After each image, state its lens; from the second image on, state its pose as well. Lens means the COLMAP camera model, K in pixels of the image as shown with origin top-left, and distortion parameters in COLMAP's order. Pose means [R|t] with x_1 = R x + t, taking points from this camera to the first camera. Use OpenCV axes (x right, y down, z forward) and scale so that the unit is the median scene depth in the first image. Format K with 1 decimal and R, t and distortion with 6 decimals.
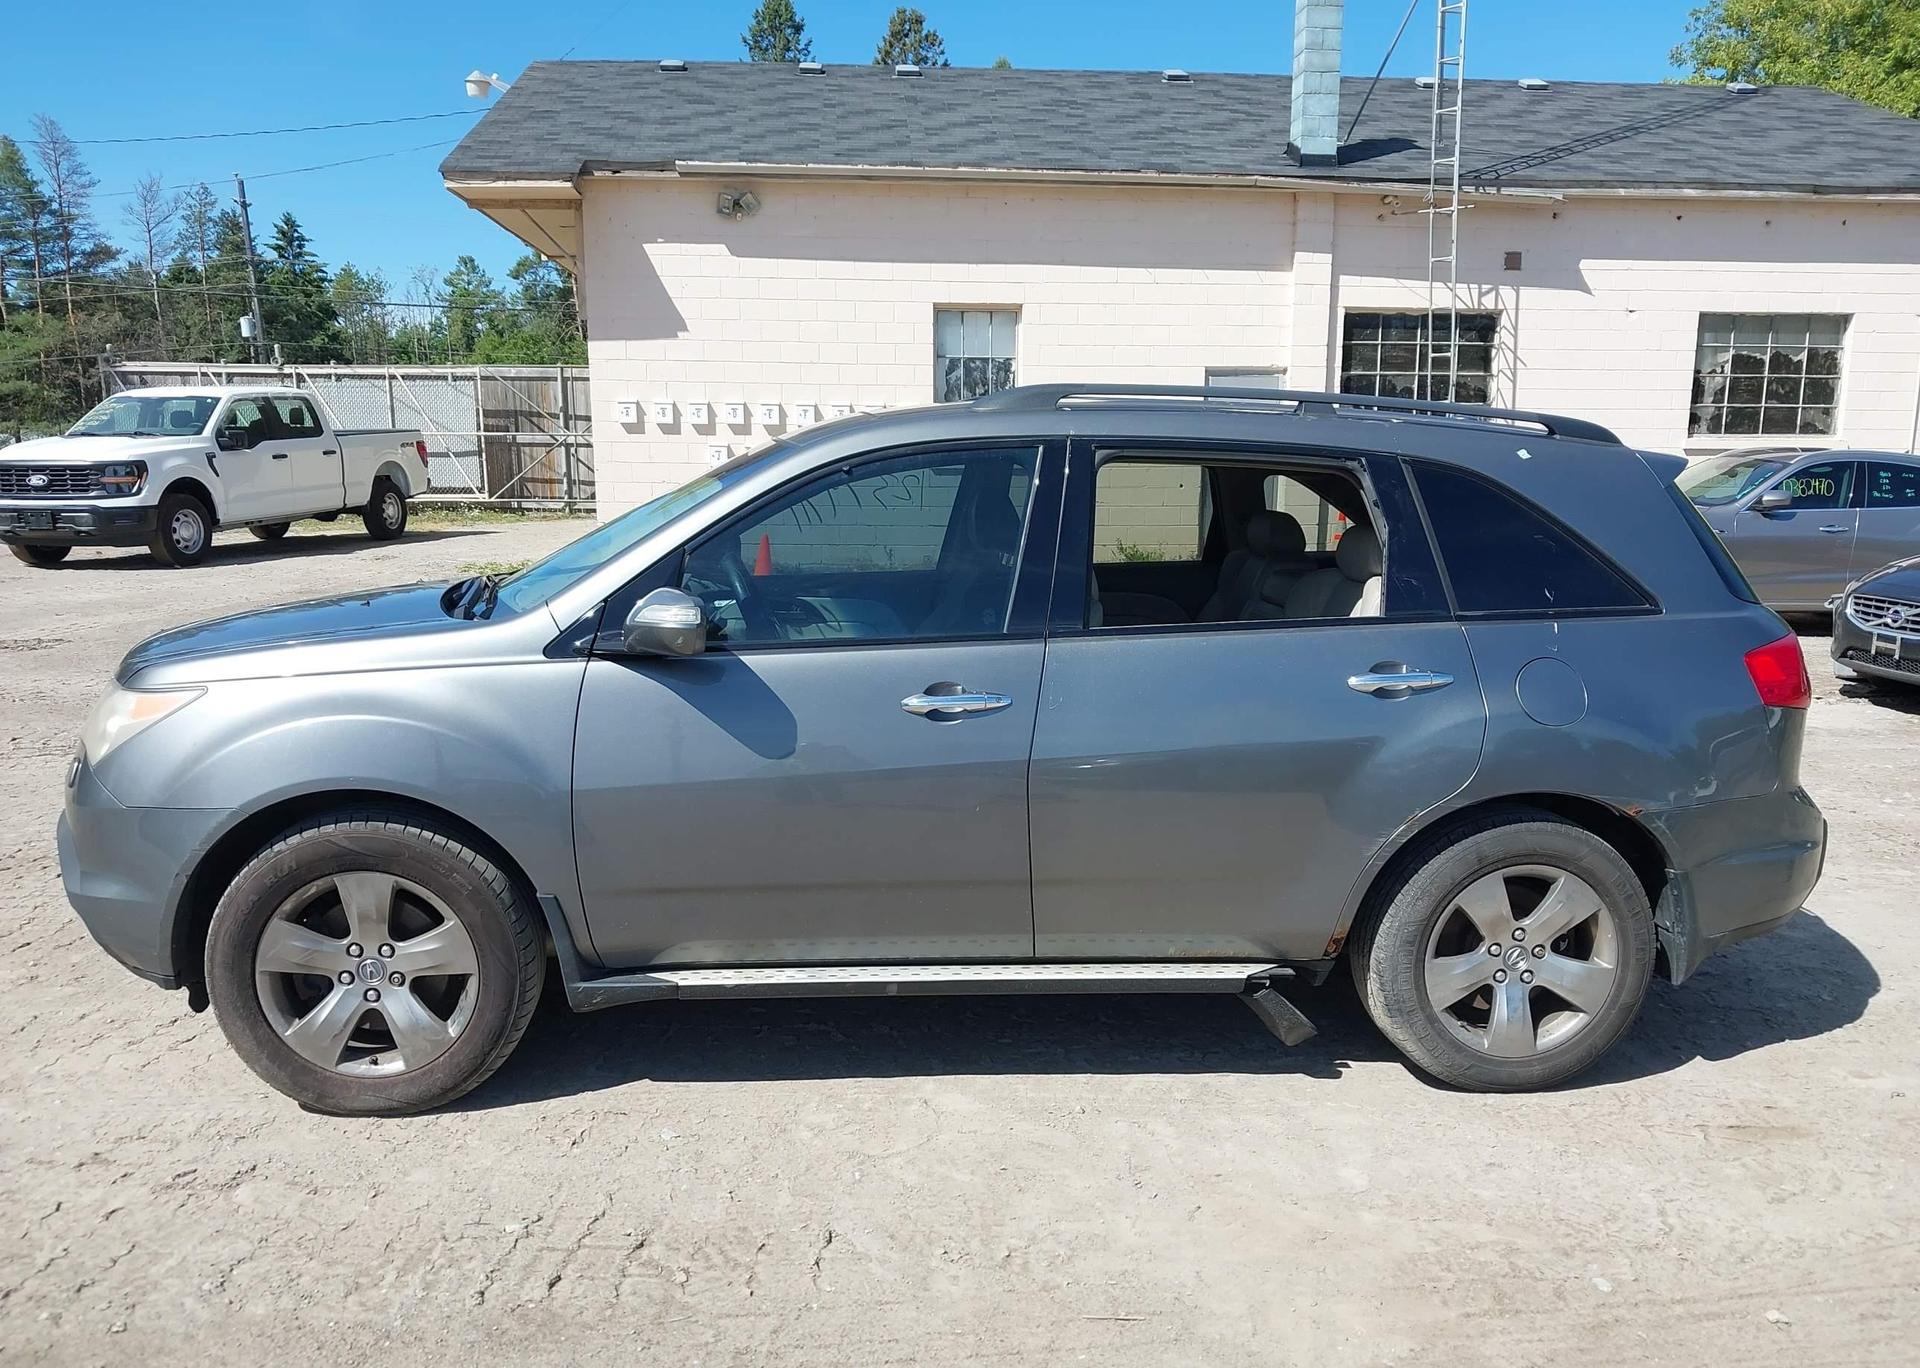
lens RADIAL K [[1555.1, 0, 949.4], [0, 1555.1, 690.3], [0, 0, 1]] dist [0.011840, -0.017649]
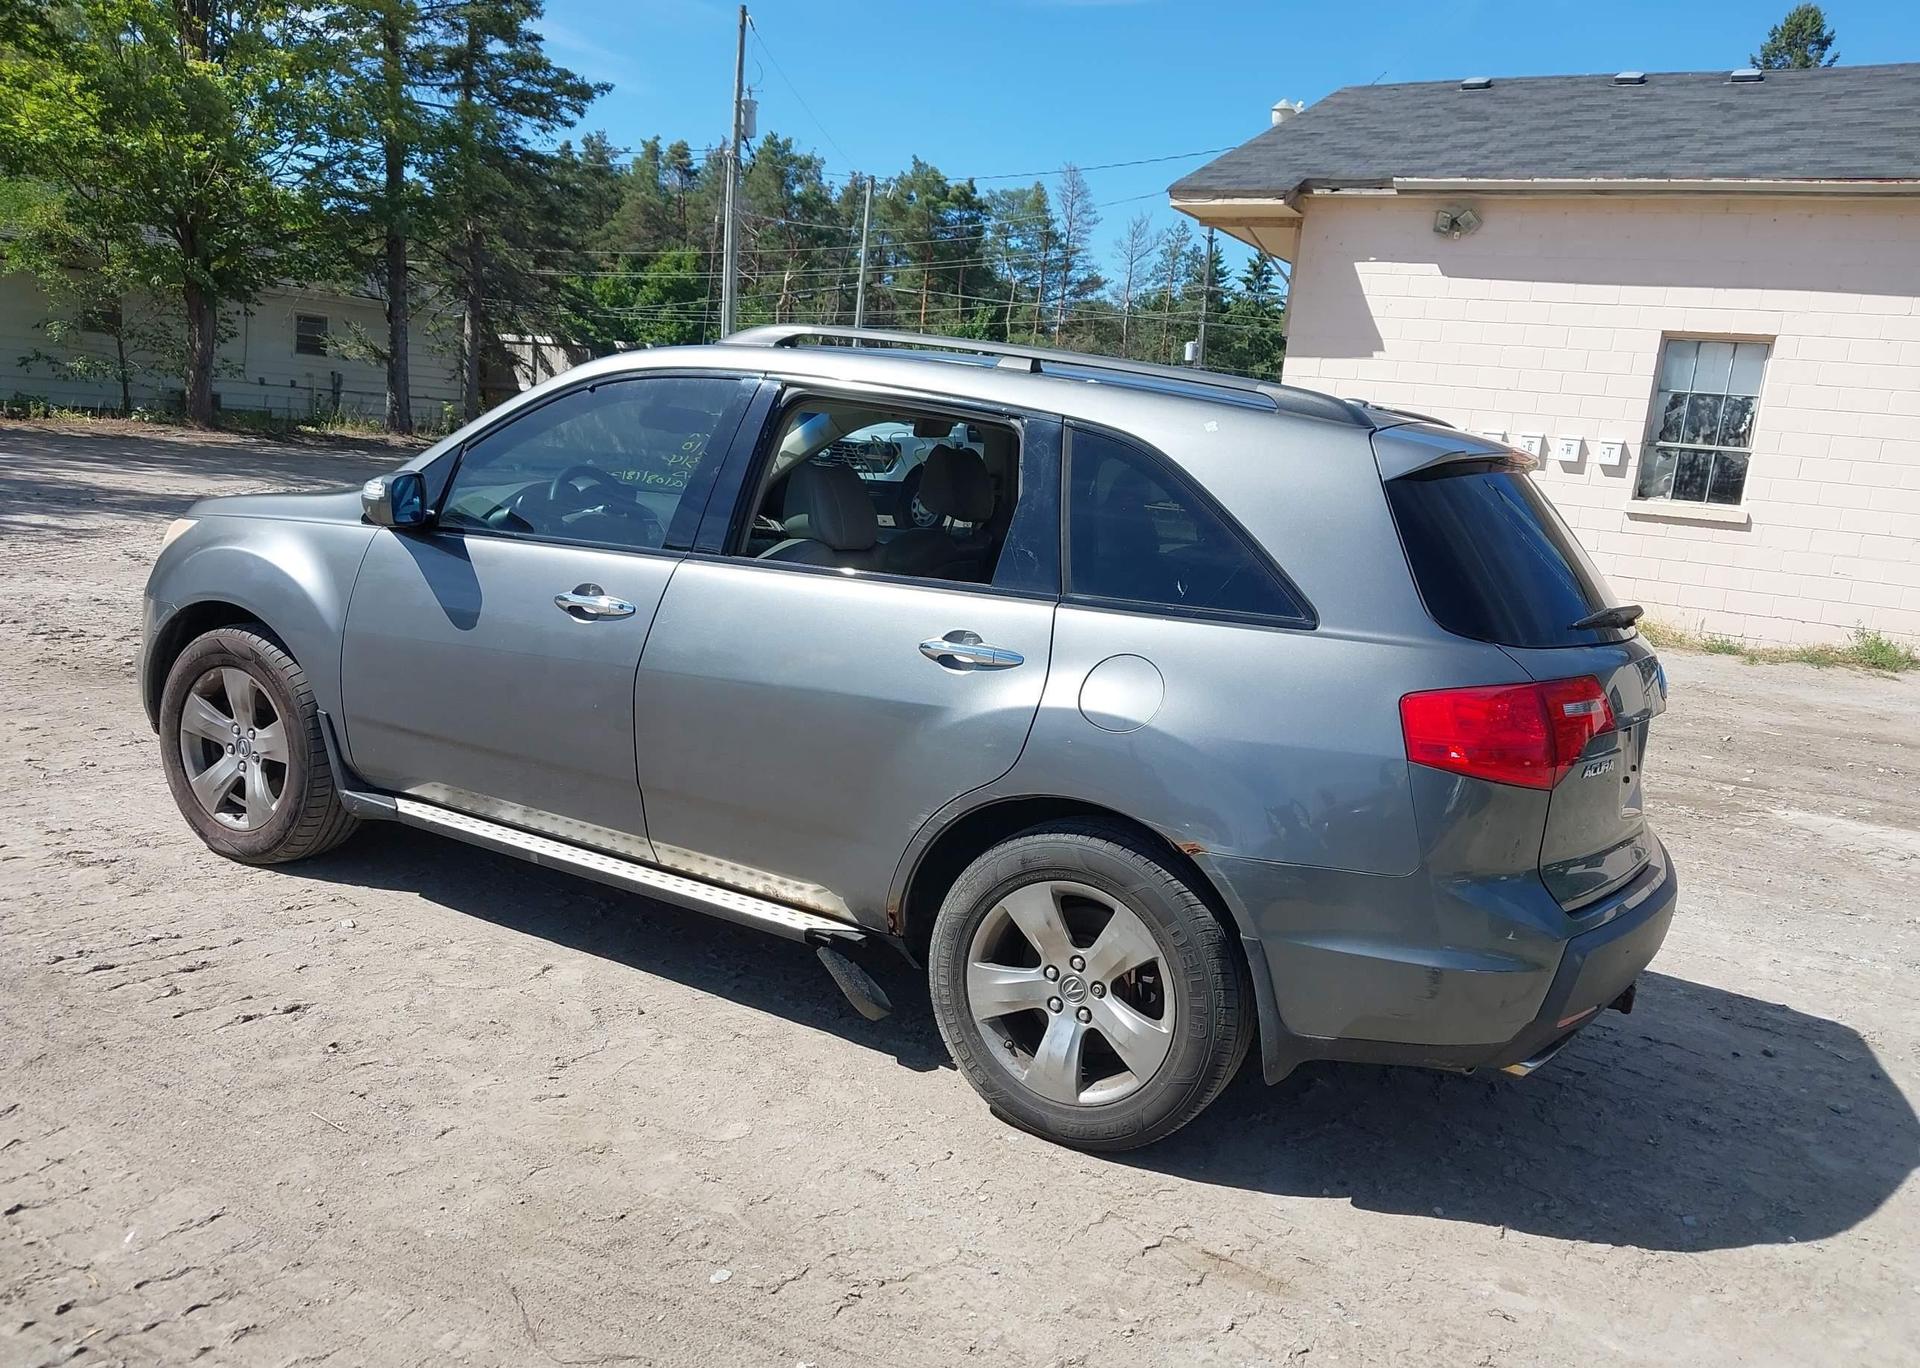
lens RADIAL K [[1555.1, 0, 947.0], [0, 1555.1, 686.3], [0, 0, 1]] dist [0.011840, -0.017649]
pose [[0.815735, 0.159938, -0.555874, 0.183836], [-0.174809, 0.984241, 0.026661, -0.001805], [0.551378, 0.075424, 0.830839, 0.053046]]
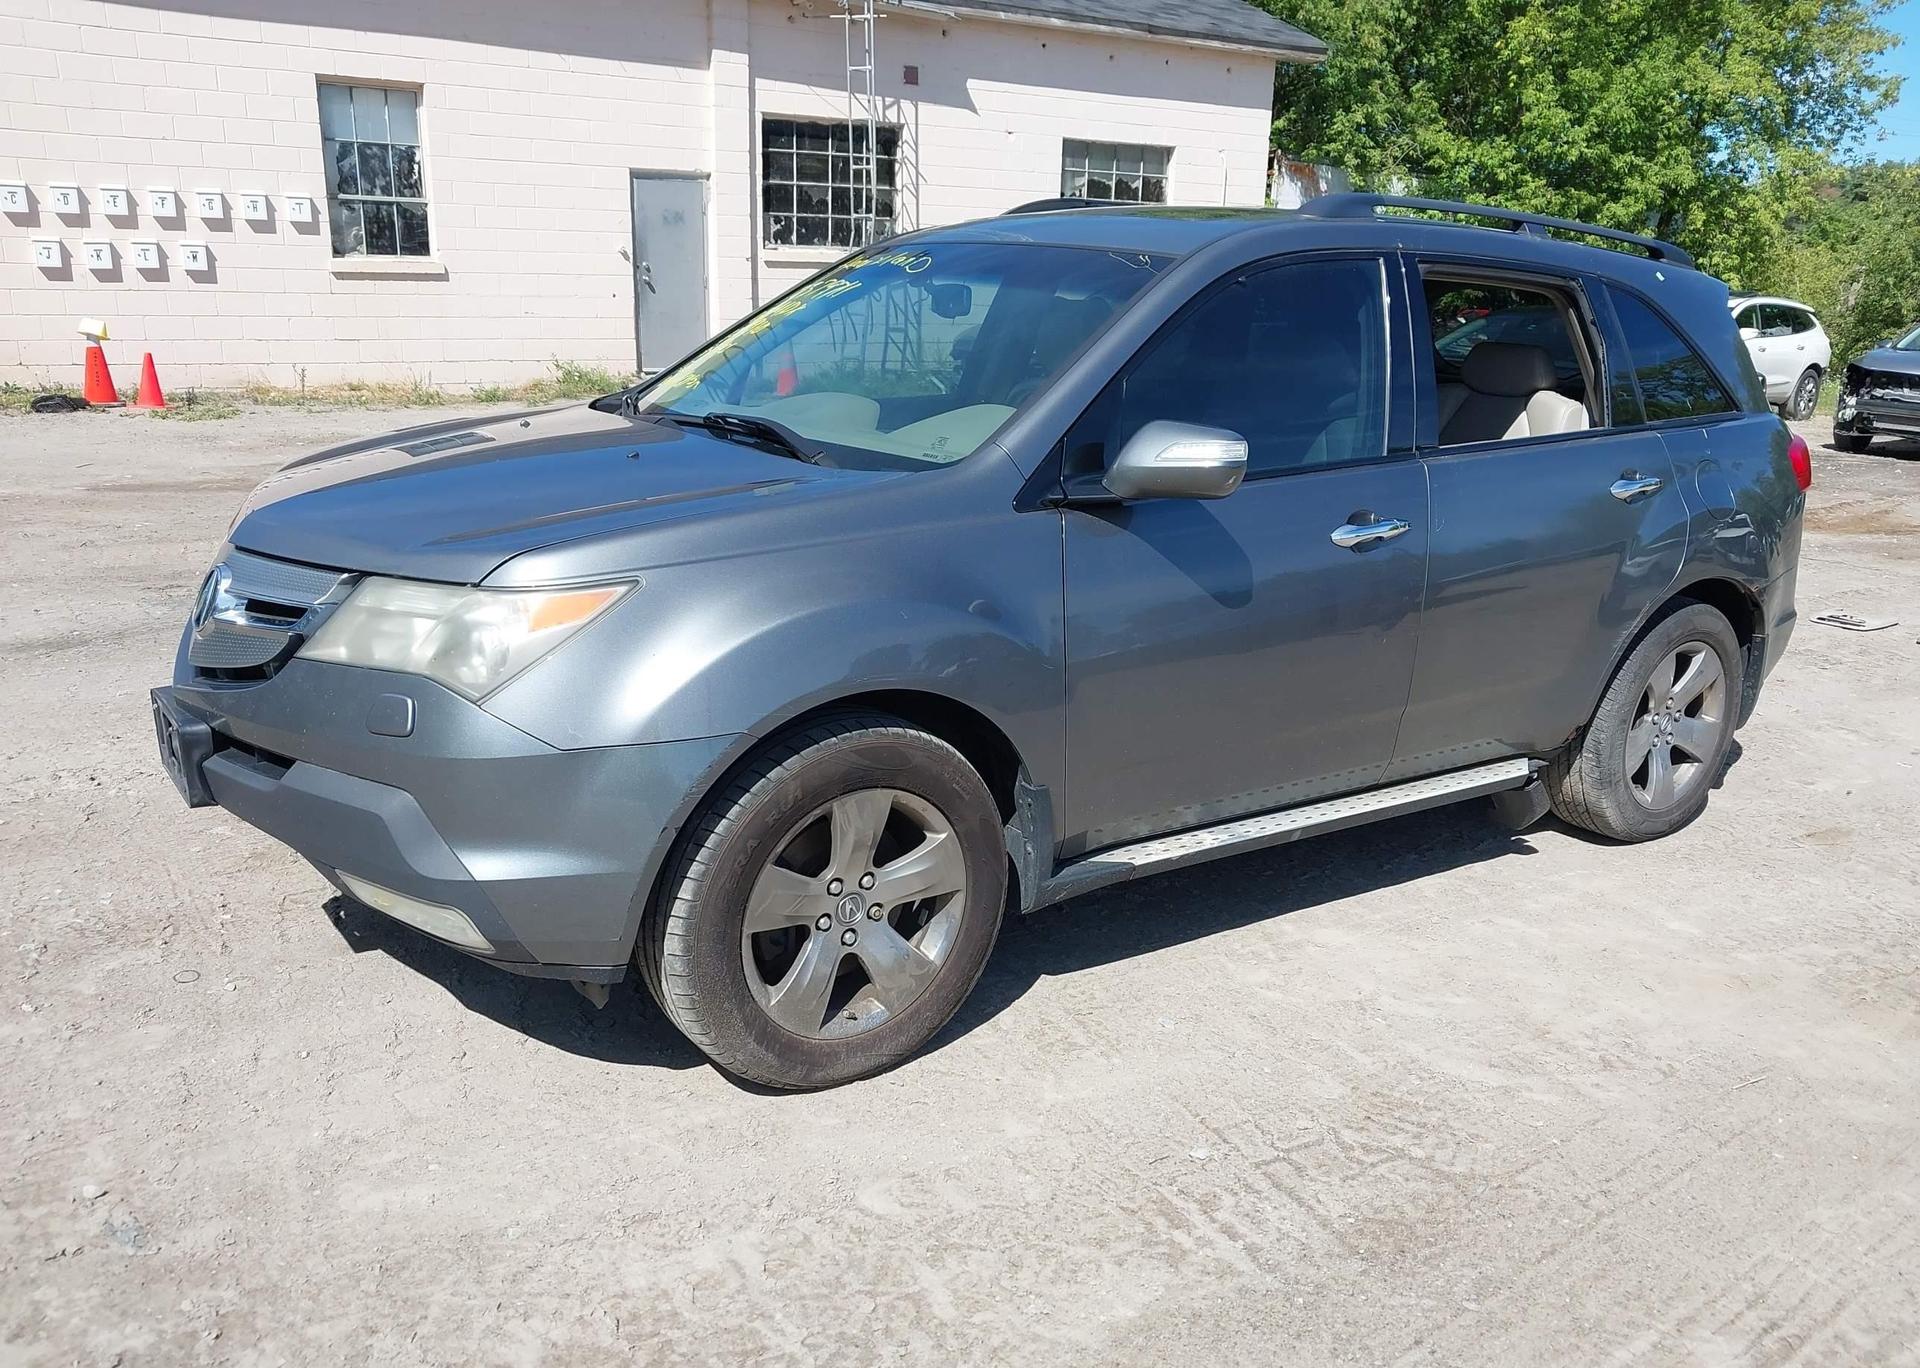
lens RADIAL K [[1555.1, 0, 948.4], [0, 1555.1, 694.4], [0, 0, 1]] dist [0.011840, -0.017649]
pose [[0.870429, -0.114262, 0.478851, -0.156687], [0.056356, 0.989425, 0.133653, -0.008191], [-0.489058, -0.089350, 0.867663, 0.062259]]
